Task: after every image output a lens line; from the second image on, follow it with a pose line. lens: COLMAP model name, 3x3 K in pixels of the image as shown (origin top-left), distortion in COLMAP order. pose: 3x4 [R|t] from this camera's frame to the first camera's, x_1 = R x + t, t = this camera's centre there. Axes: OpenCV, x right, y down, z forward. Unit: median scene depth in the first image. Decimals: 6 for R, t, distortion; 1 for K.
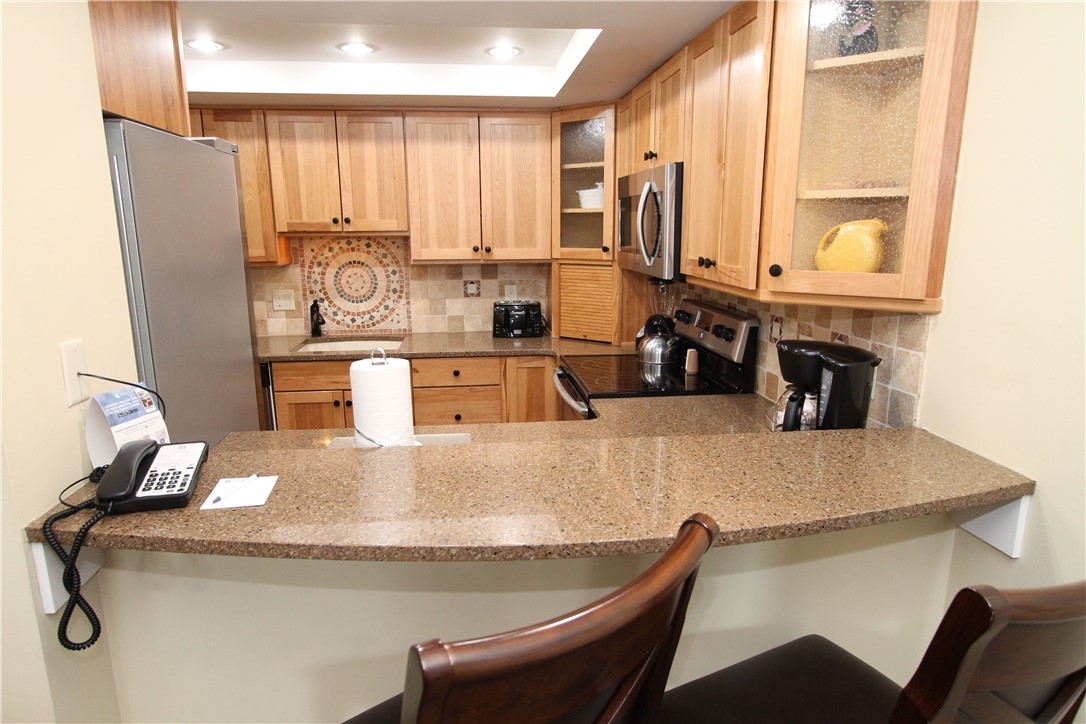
lens RADIAL K [[685.5, 0, 544.6], [0, 685.5, 365.5], [0, 0, 1]] dist [0.008031, 0.000176]
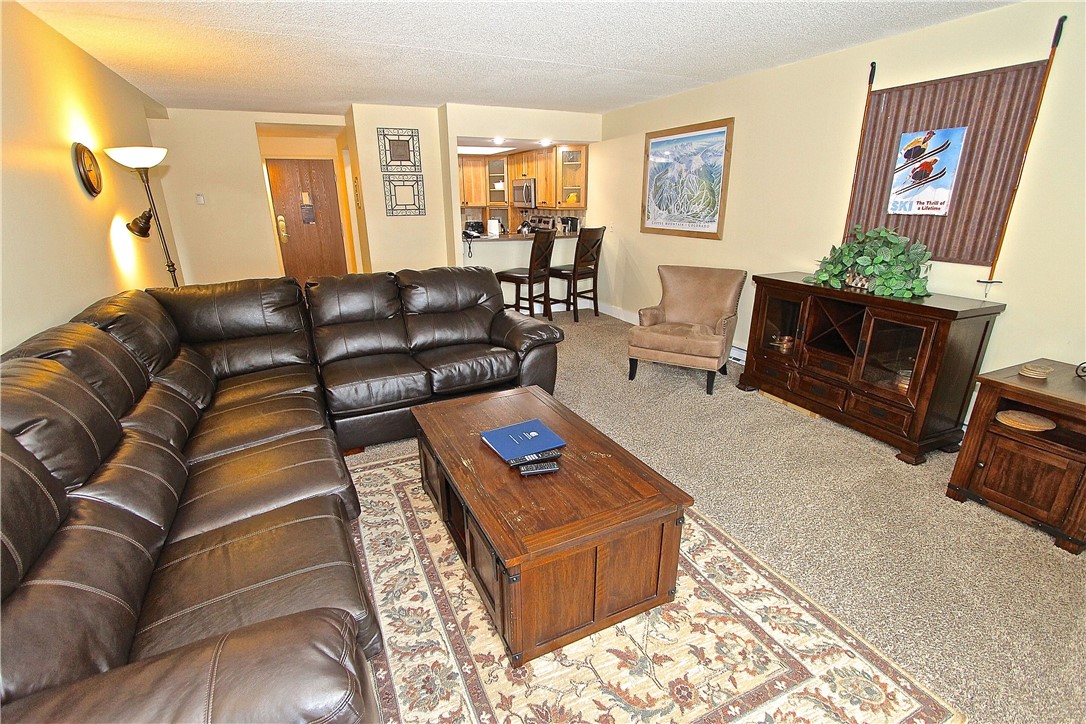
lens RADIAL K [[501.5, 0, 544.3], [0, 501.5, 361.0], [0, 0, 1]] dist [-0.004260, -0.000106]
pose [[0.949292, -0.099331, 0.298290, -0.480811], [0.065003, 0.990288, 0.122899, 0.270191], [-0.307601, -0.097278, 0.946530, -1.257070]]
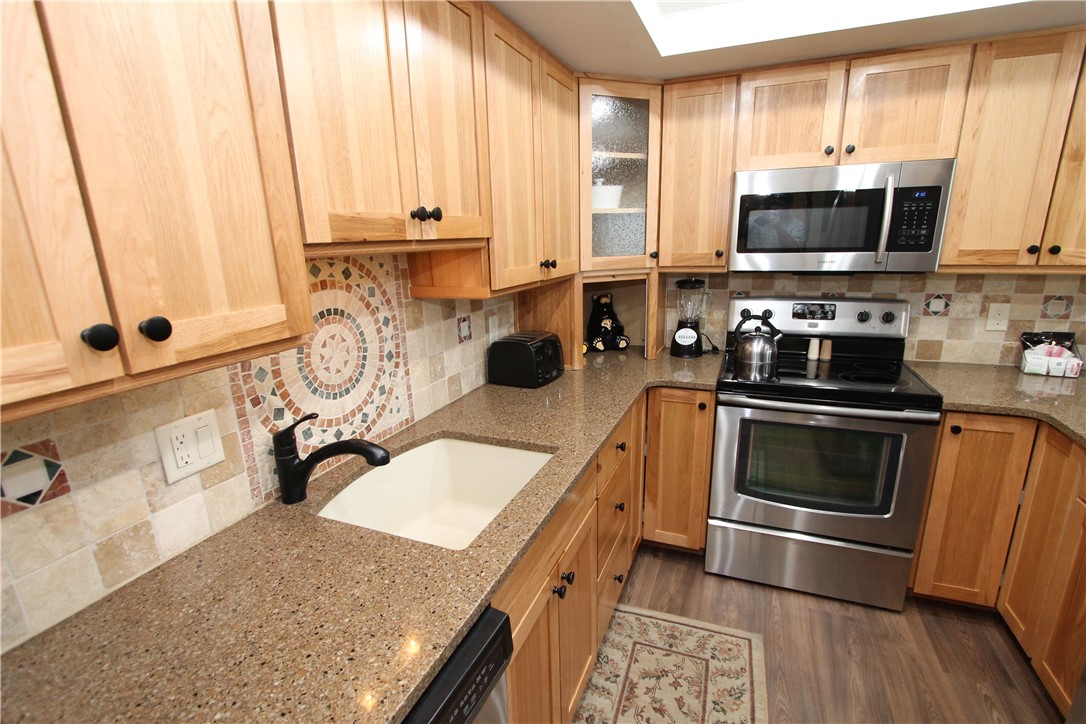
lens RADIAL K [[501.5, 0, 541.5], [0, 501.5, 364.8], [0, 0, 1]] dist [-0.004260, -0.000106]
pose [[0.499416, -0.222565, 0.837286, -0.492538], [0.203961, 0.969480, 0.136048, -0.132494], [-0.842011, 0.102830, 0.529569, 0.702663]]
